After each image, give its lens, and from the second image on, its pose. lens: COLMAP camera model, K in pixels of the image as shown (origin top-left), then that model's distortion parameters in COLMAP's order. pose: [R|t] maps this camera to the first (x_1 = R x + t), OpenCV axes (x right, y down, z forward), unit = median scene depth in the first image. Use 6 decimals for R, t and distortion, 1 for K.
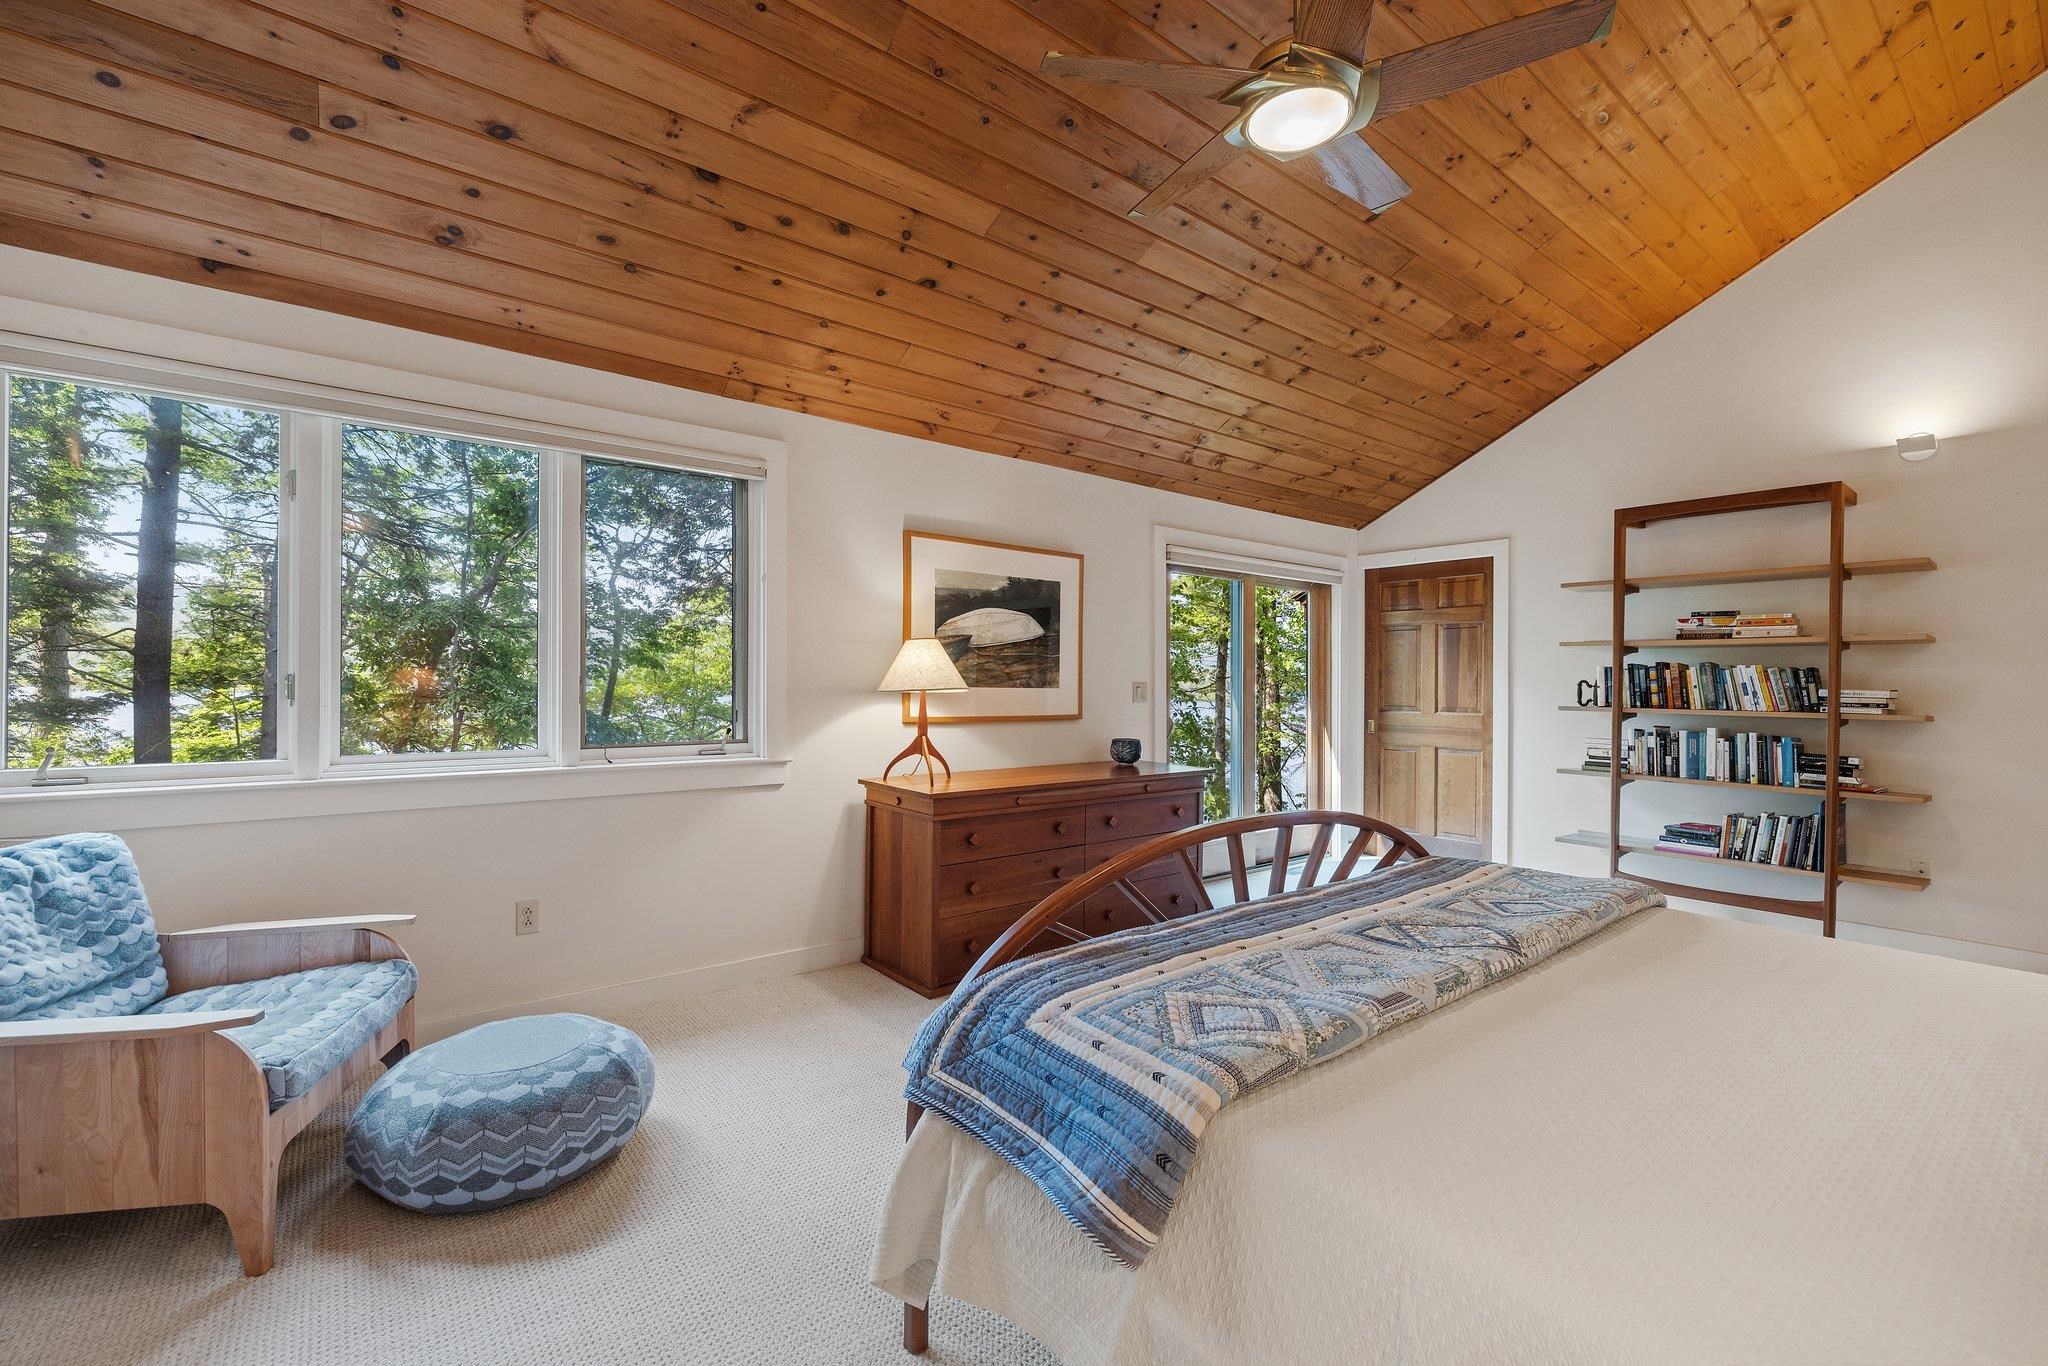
lens RADIAL K [[824.4, 0, 1009.1], [0, 824.4, 686.1], [0, 0, 1]] dist [-0.000132, -0.000003]
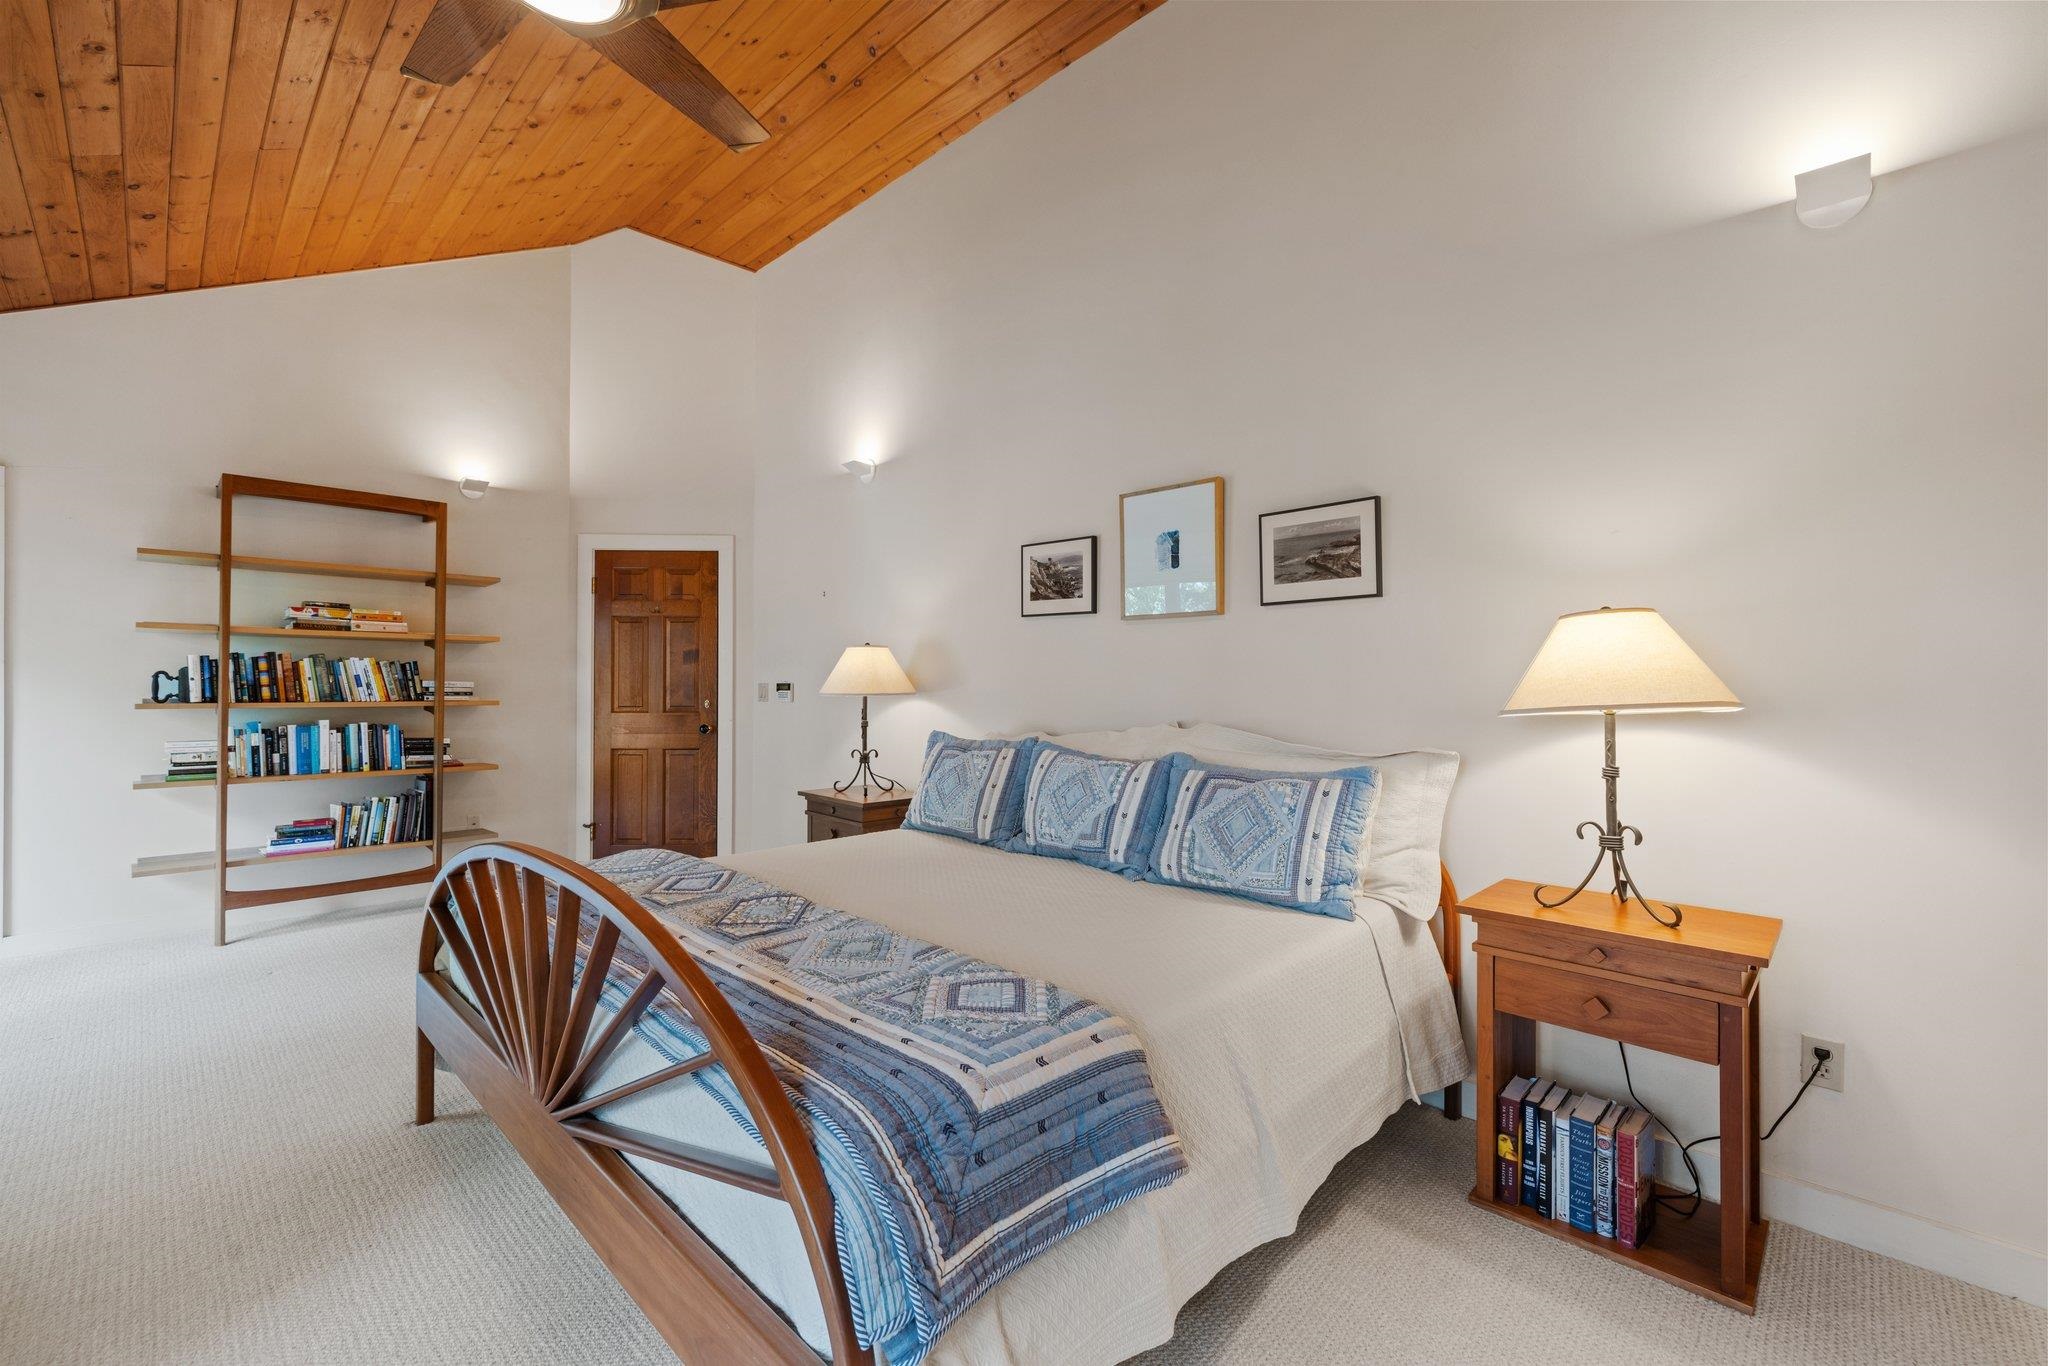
lens RADIAL K [[824.4, 0, 1008.5], [0, 824.4, 675.4], [0, 0, 1]] dist [-0.000132, -0.000003]
pose [[-0.098736, -0.000806, 0.995113, -0.218015], [-0.001821, 0.999998, 0.000630, -0.005354], [-0.995112, -0.001750, -0.098737, 0.289351]]
